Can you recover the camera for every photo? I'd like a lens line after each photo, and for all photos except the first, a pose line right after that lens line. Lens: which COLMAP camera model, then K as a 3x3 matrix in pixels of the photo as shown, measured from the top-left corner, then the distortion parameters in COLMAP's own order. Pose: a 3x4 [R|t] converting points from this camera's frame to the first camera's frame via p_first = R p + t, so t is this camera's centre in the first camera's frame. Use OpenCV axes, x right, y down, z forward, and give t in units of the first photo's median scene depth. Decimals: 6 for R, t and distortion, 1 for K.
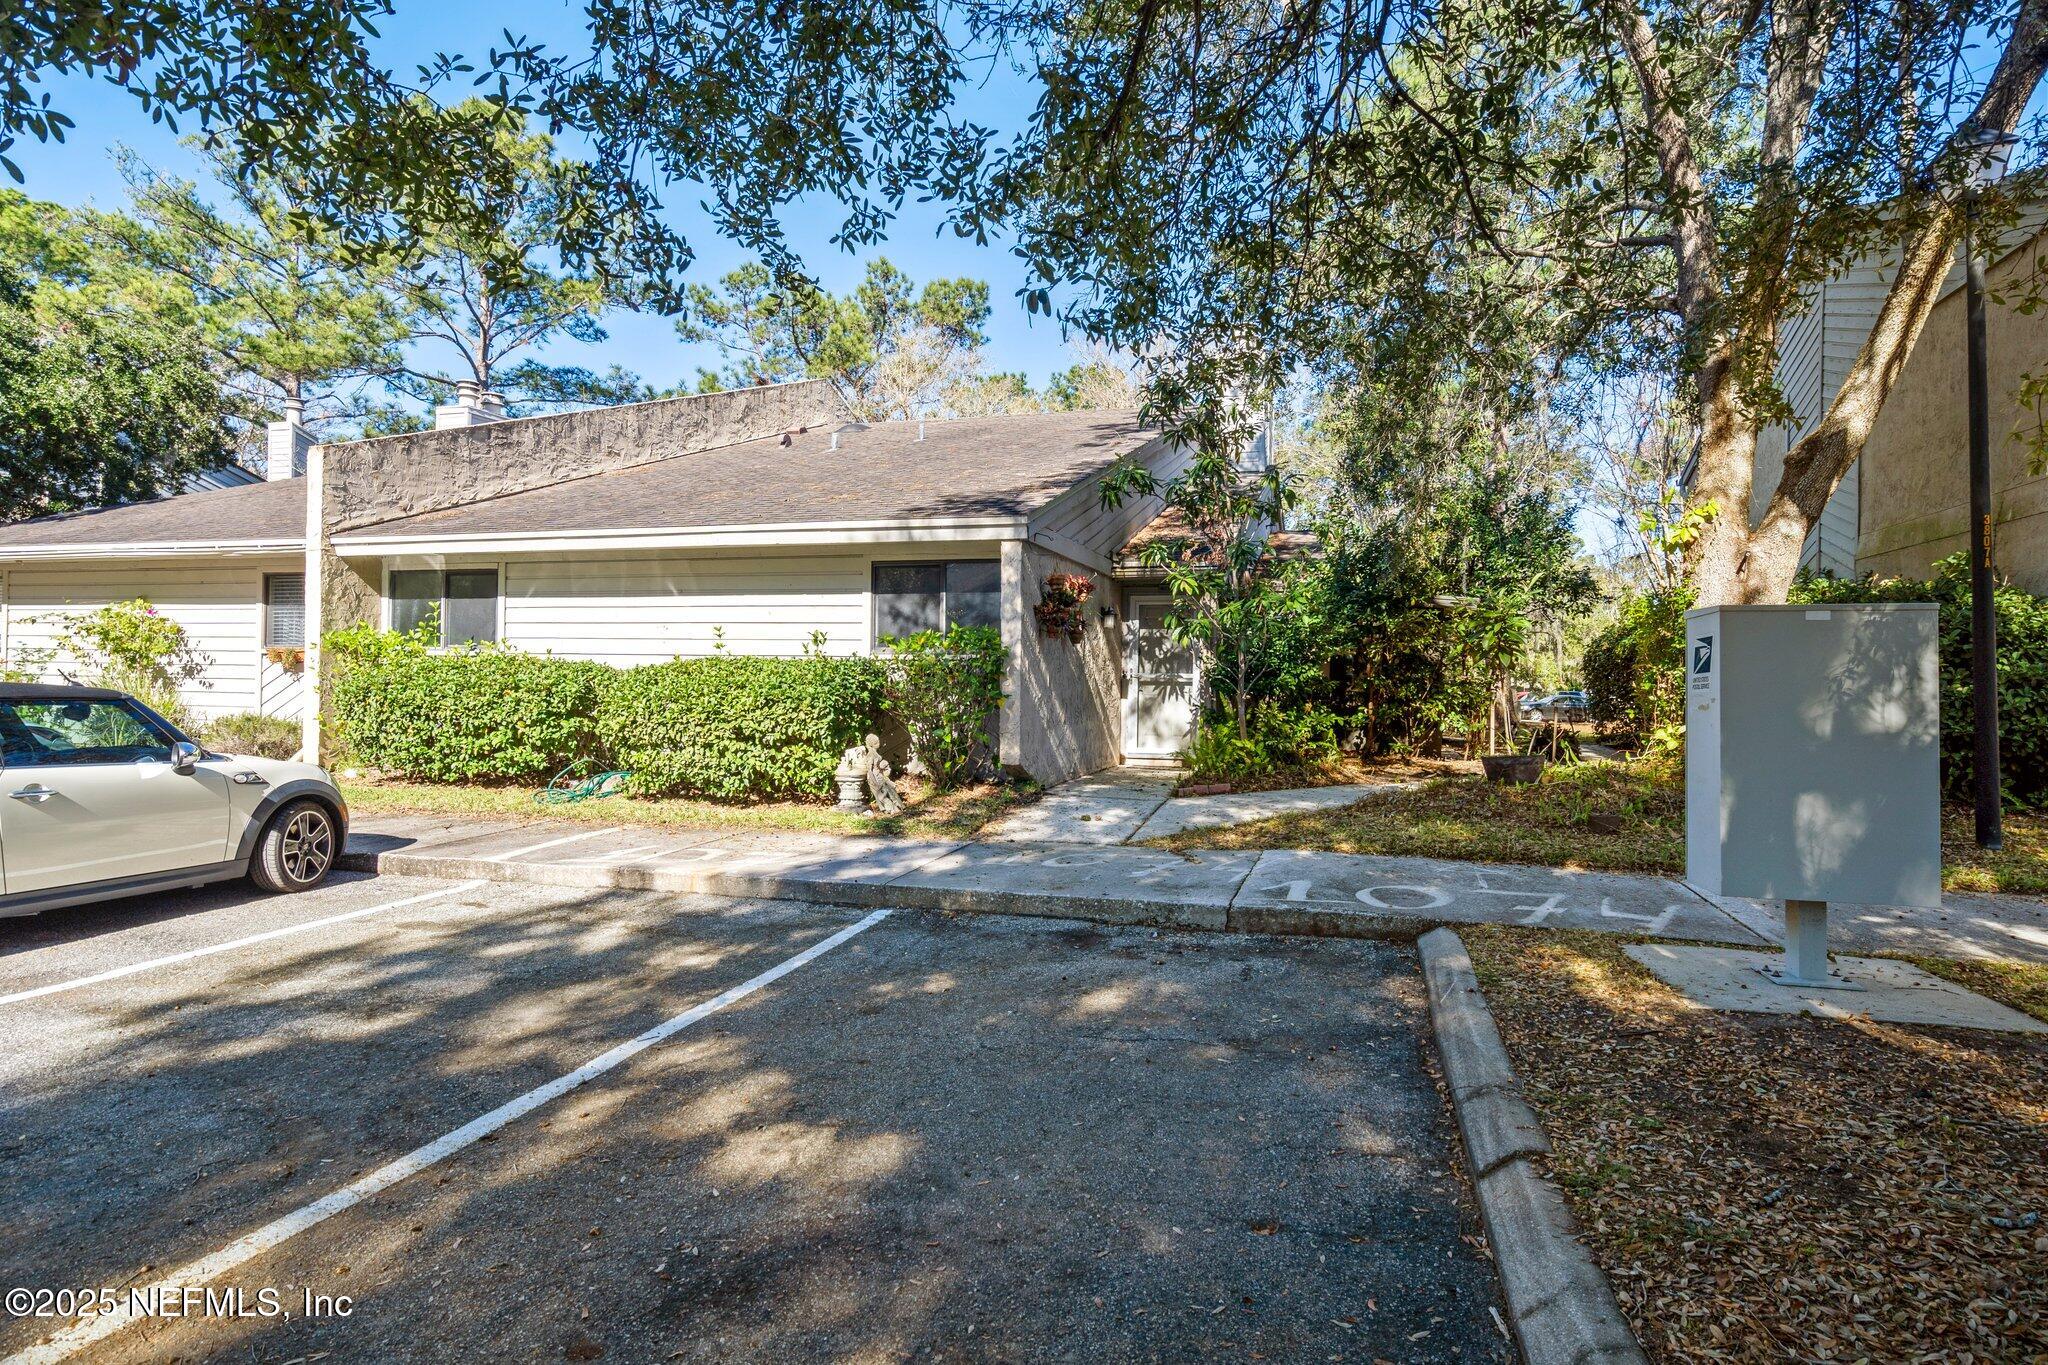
lens RADIAL K [[1142.5, 0, 1024.0], [0, 1142.5, 682.5], [0, 0, 1]] dist [0.000638, 0.000017]
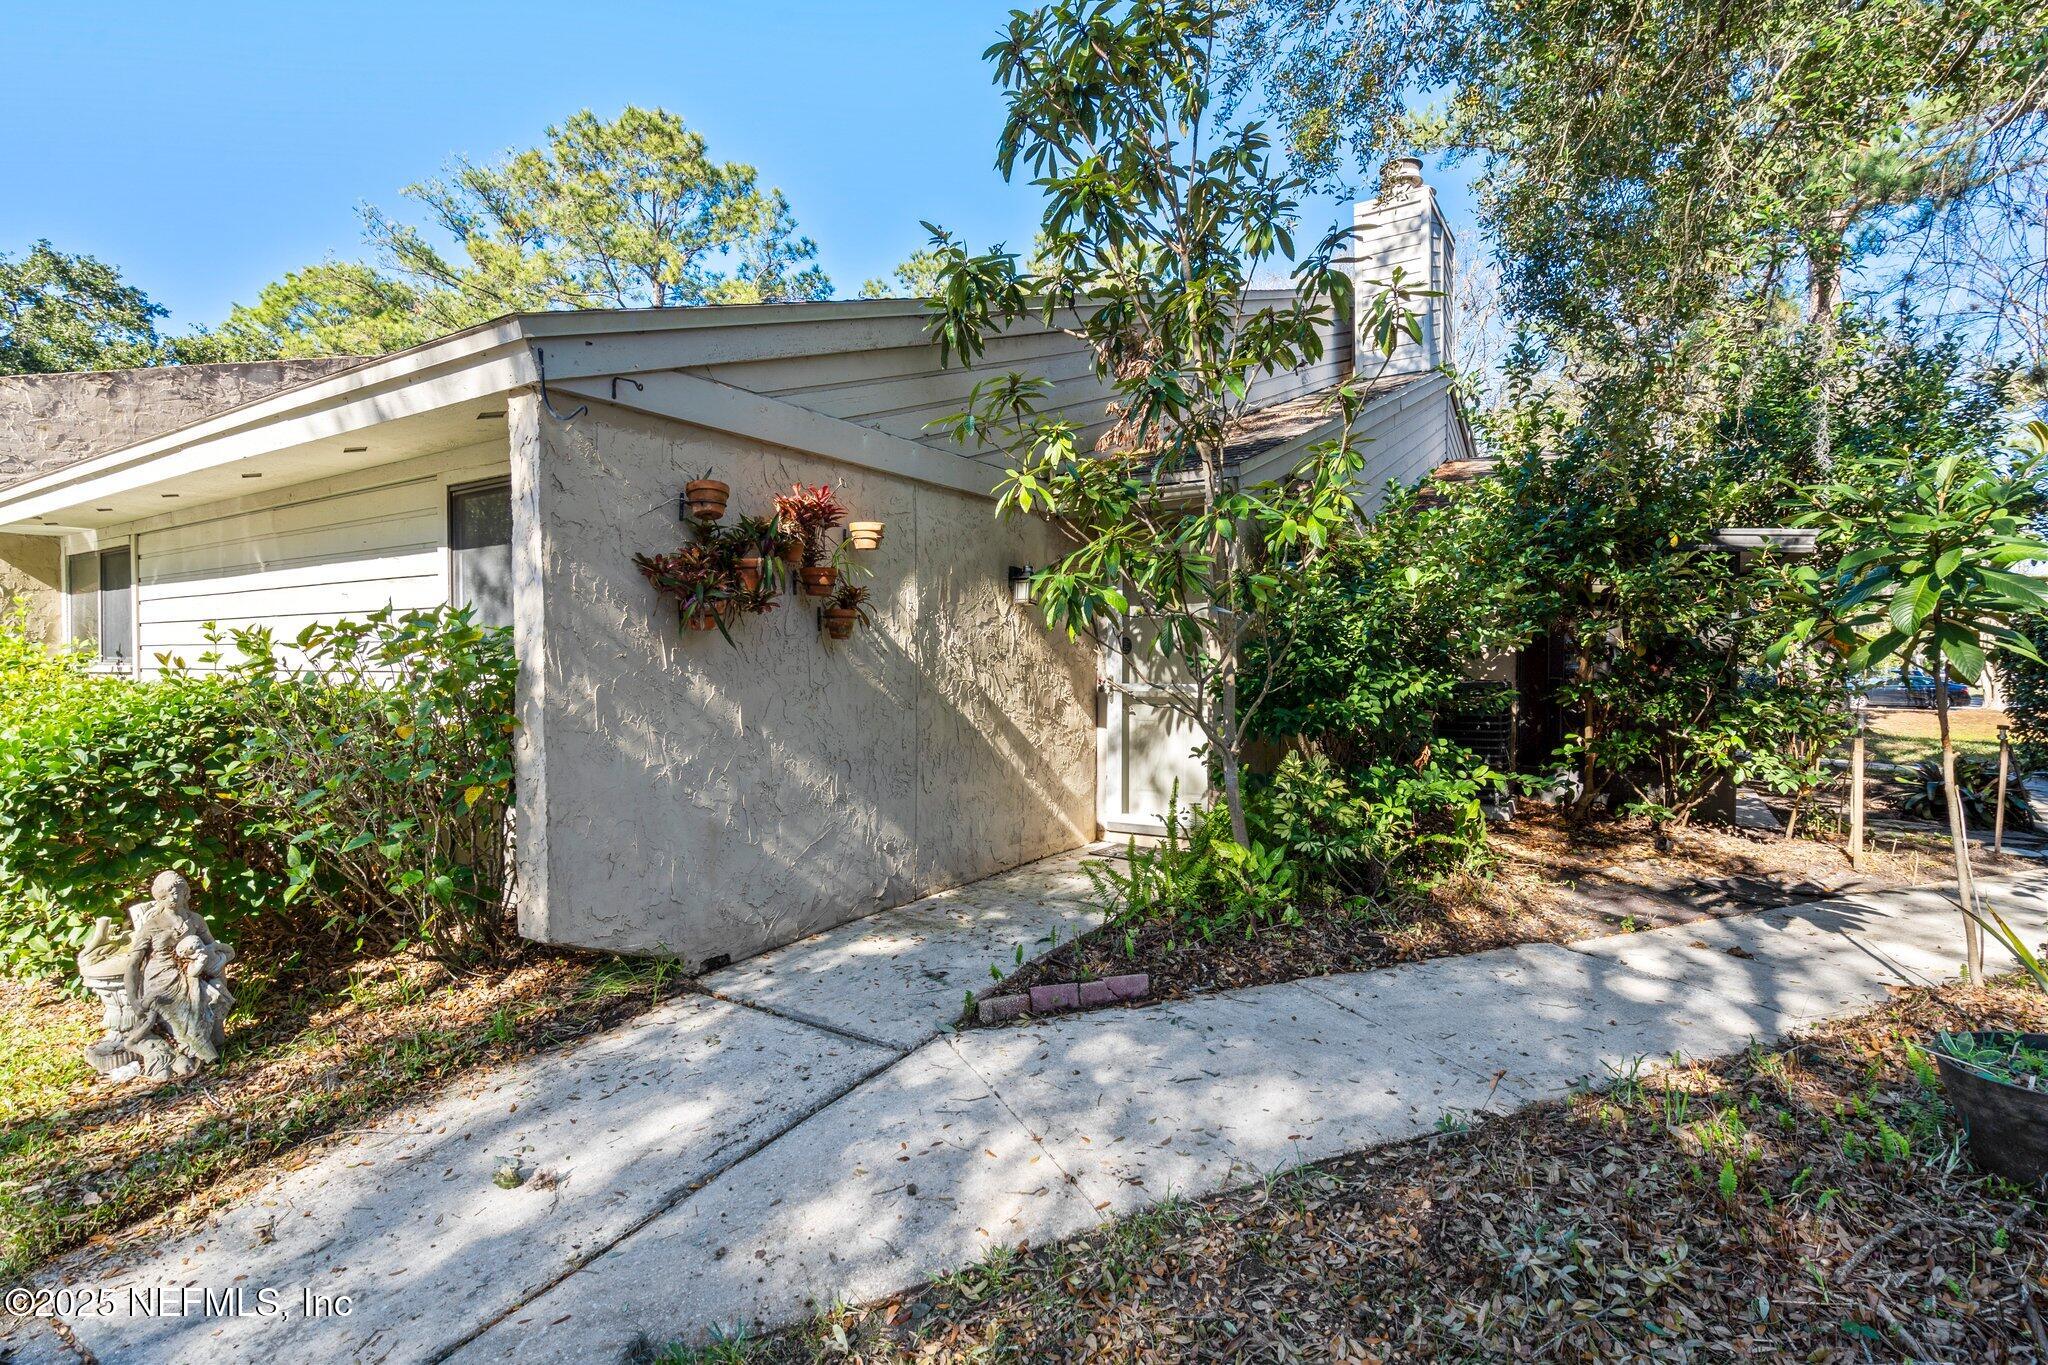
lens RADIAL K [[986.5, 0, 1020.3], [0, 986.5, 678.3], [0, 0, 1]] dist [-0.001311, 0.000233]
pose [[0.963534, -0.009803, -0.267406, 0.182144], [0.013850, 0.999816, 0.013253, -0.017896], [0.267227, -0.016473, 0.963493, 0.511190]]
